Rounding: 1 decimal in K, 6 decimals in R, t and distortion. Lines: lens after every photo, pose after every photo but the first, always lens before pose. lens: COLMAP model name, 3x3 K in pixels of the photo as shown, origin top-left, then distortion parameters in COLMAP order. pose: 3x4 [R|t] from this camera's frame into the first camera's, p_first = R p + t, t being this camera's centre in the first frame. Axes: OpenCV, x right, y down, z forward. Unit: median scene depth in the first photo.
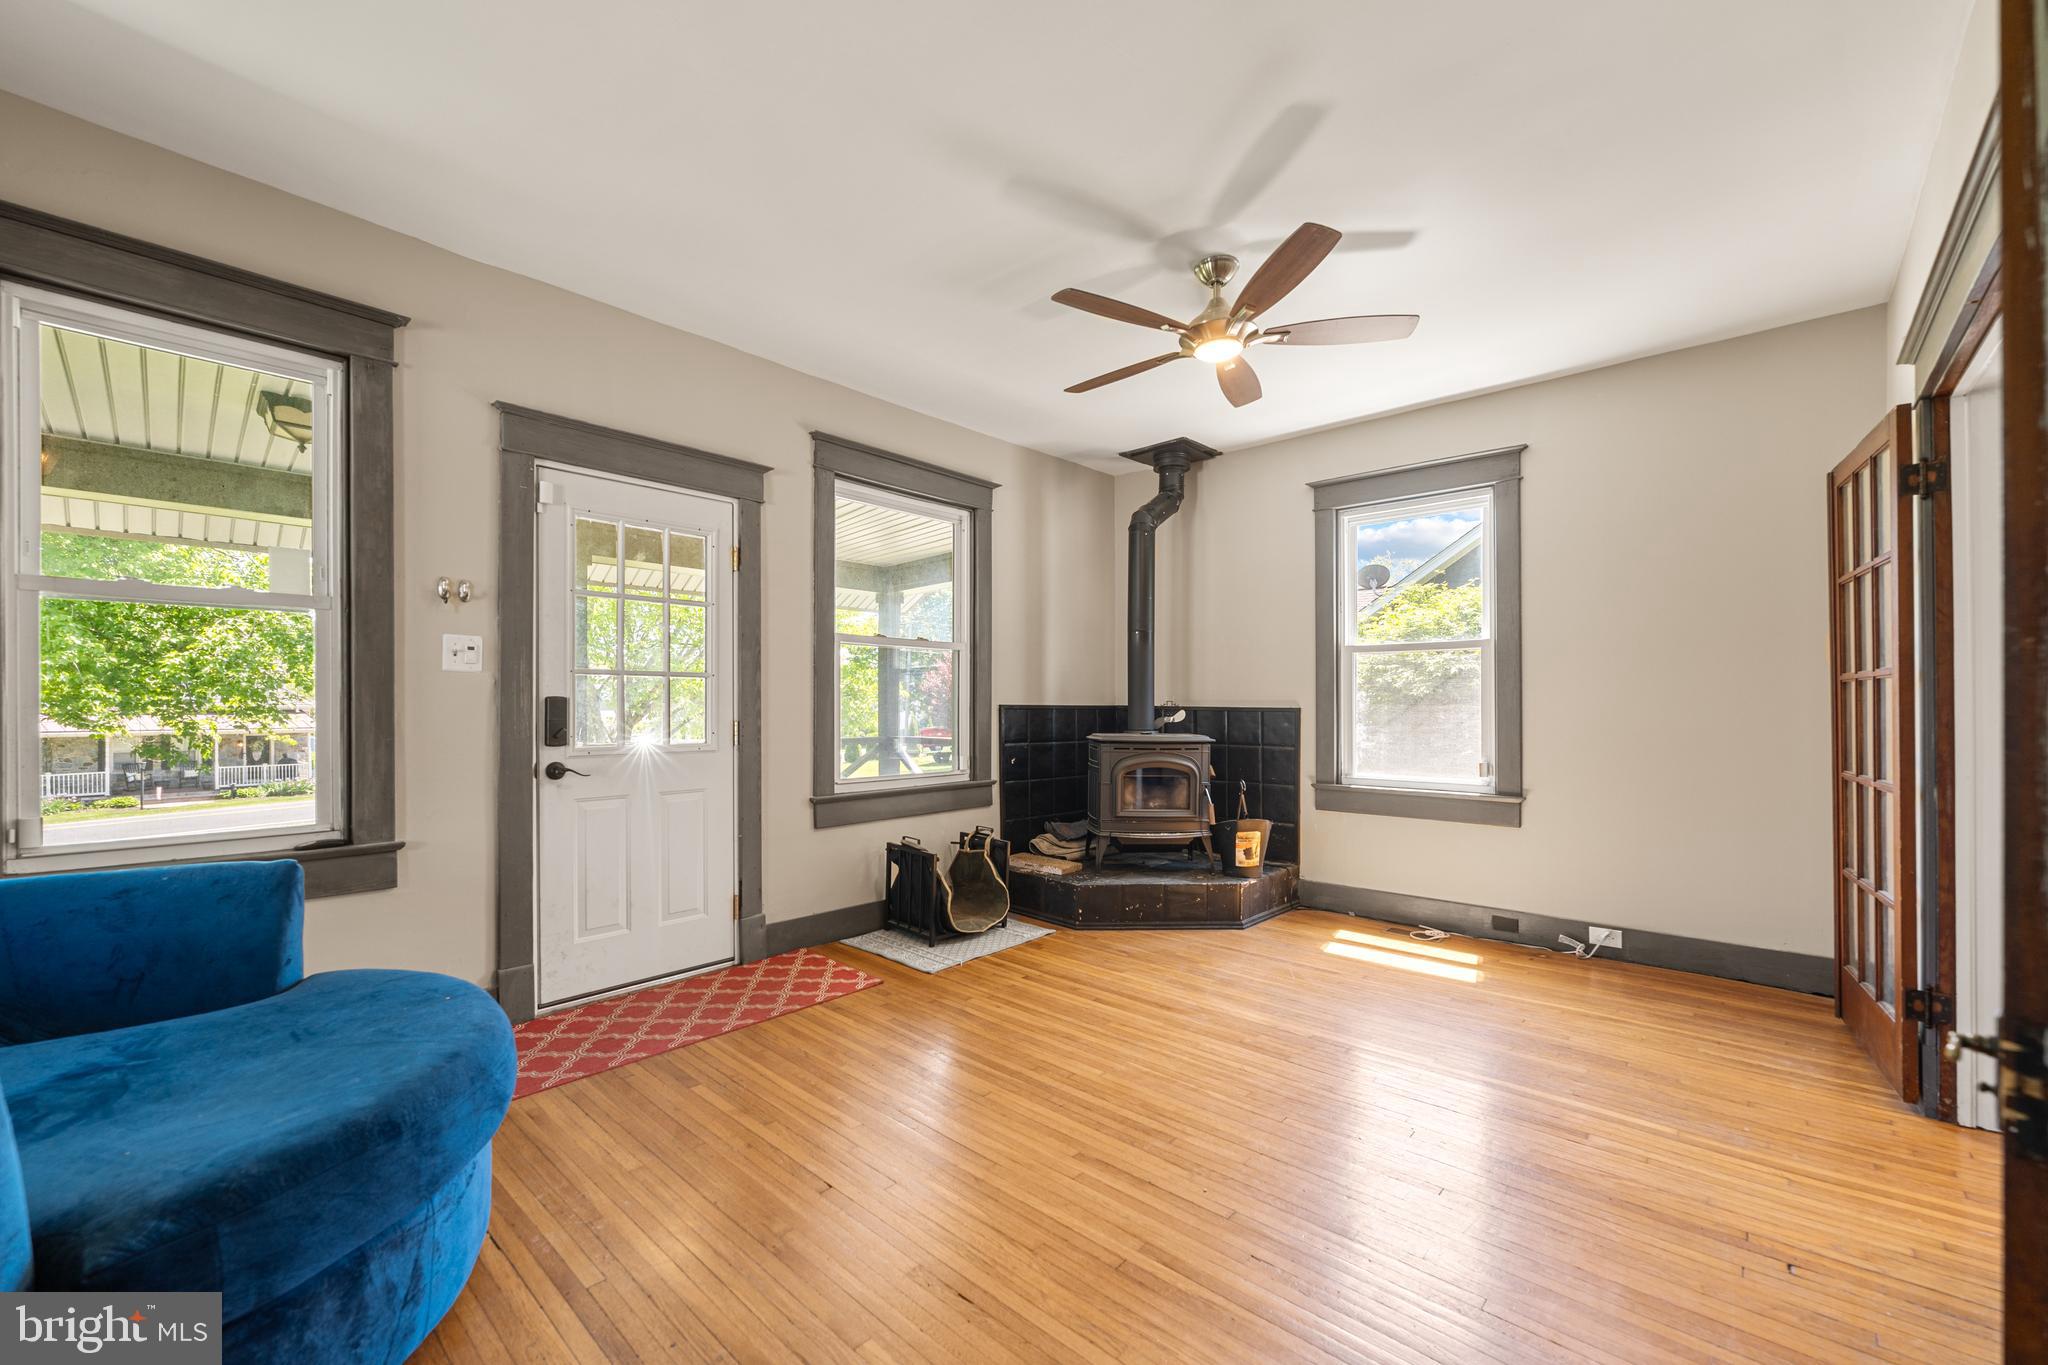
lens RADIAL K [[829.6, 0, 1018.8], [0, 829.6, 704.3], [0, 0, 1]] dist [0.001710, -0.000014]
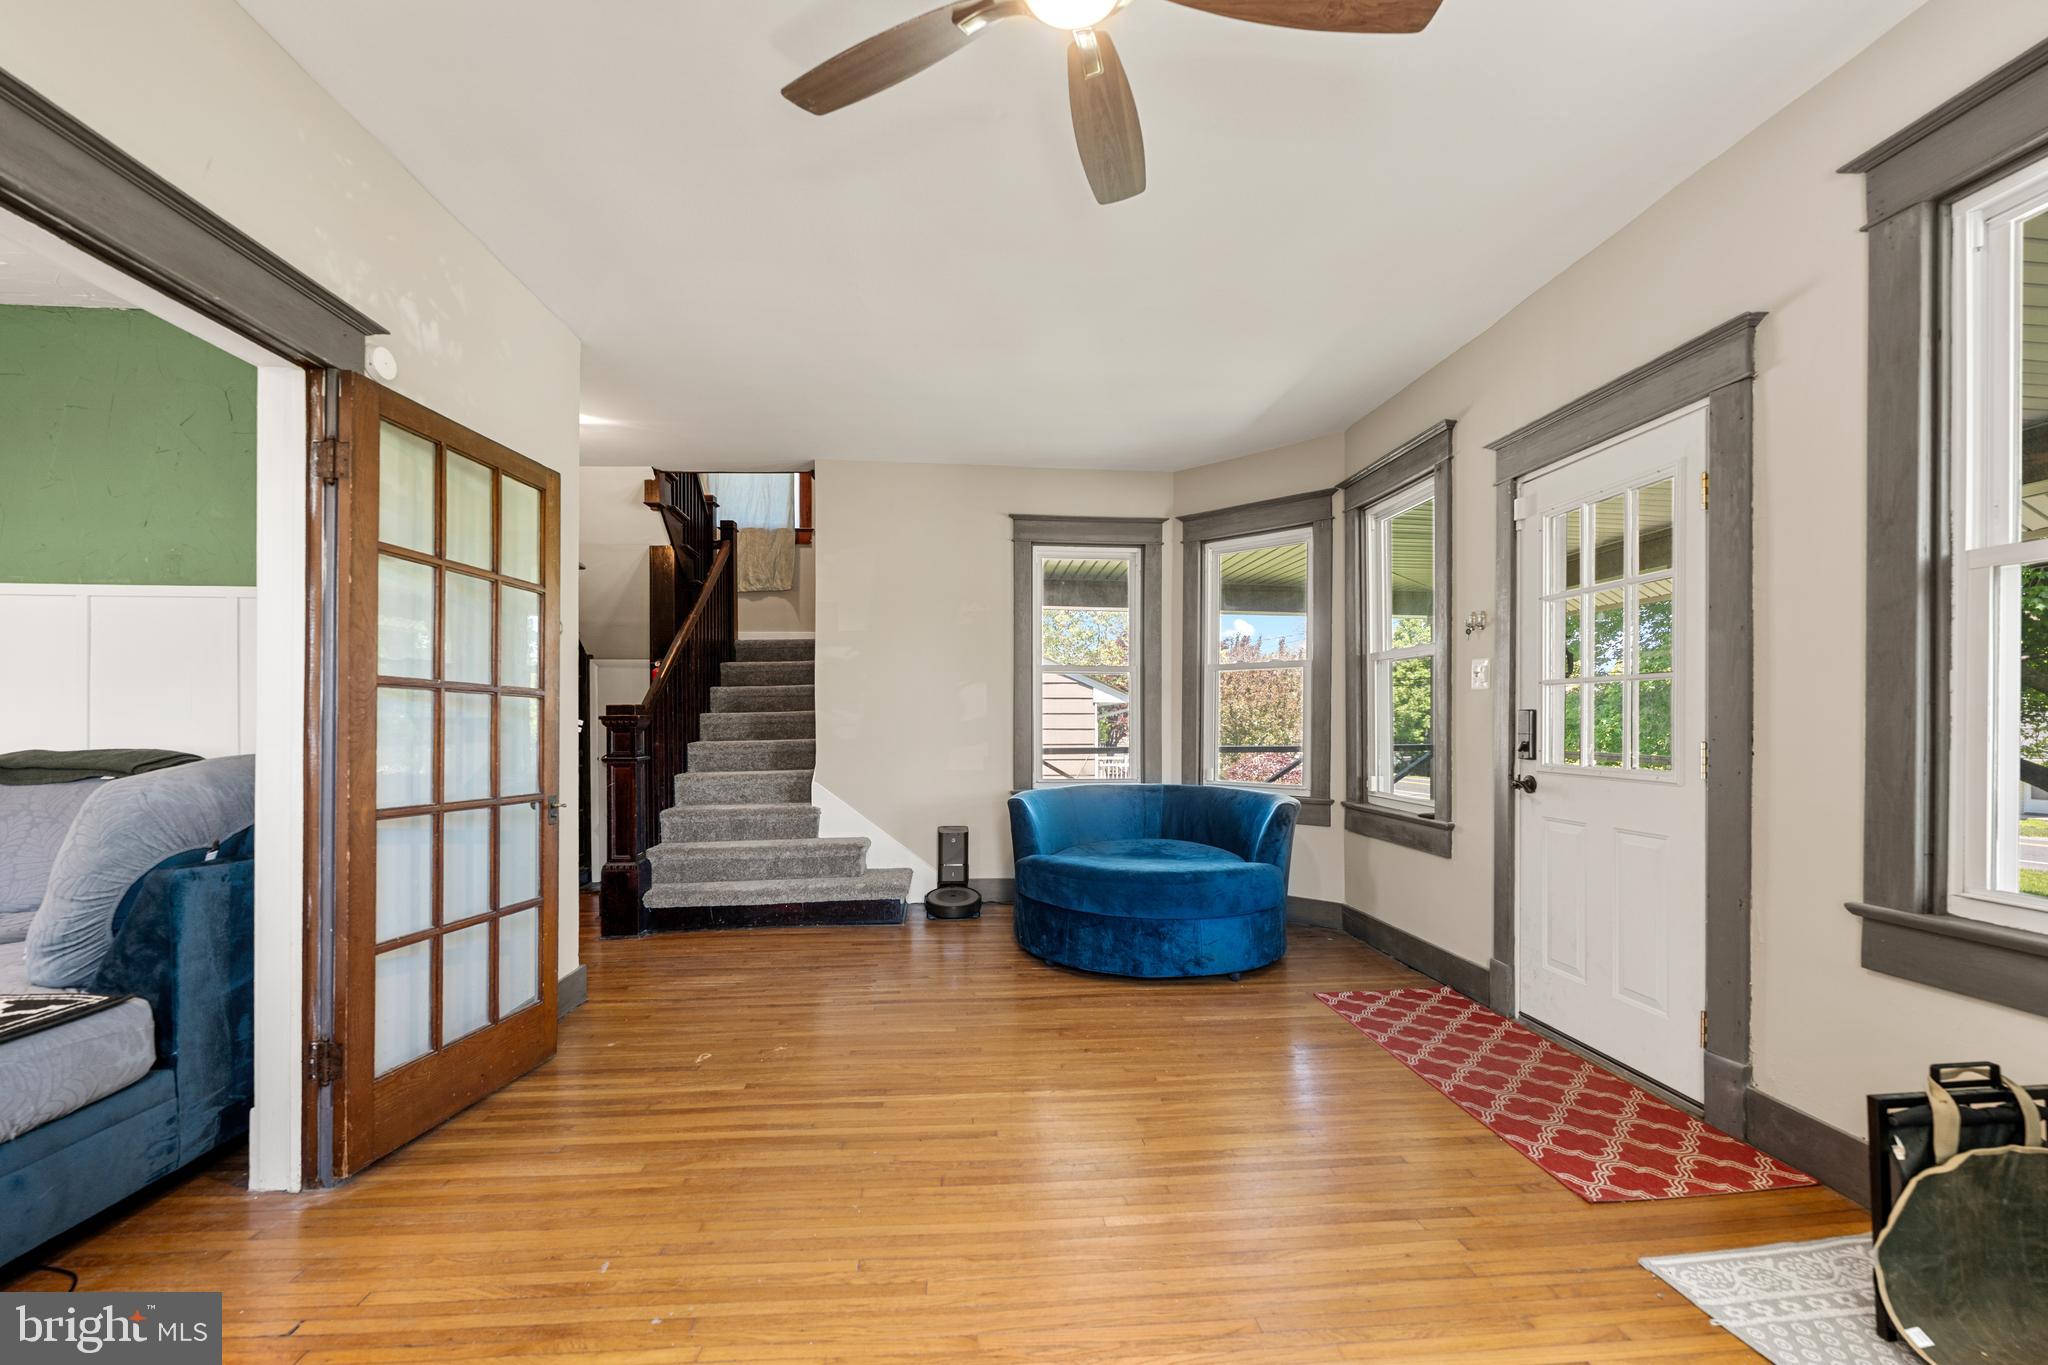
lens RADIAL K [[829.6, 0, 1018.1], [0, 829.6, 721.5], [0, 0, 1]] dist [0.001710, -0.000014]
pose [[-0.694885, -0.002243, -0.719117, 0.531538], [-0.001210, 0.999997, -0.001951, 0.006915], [0.719119, -0.000486, -0.694886, 1.140043]]
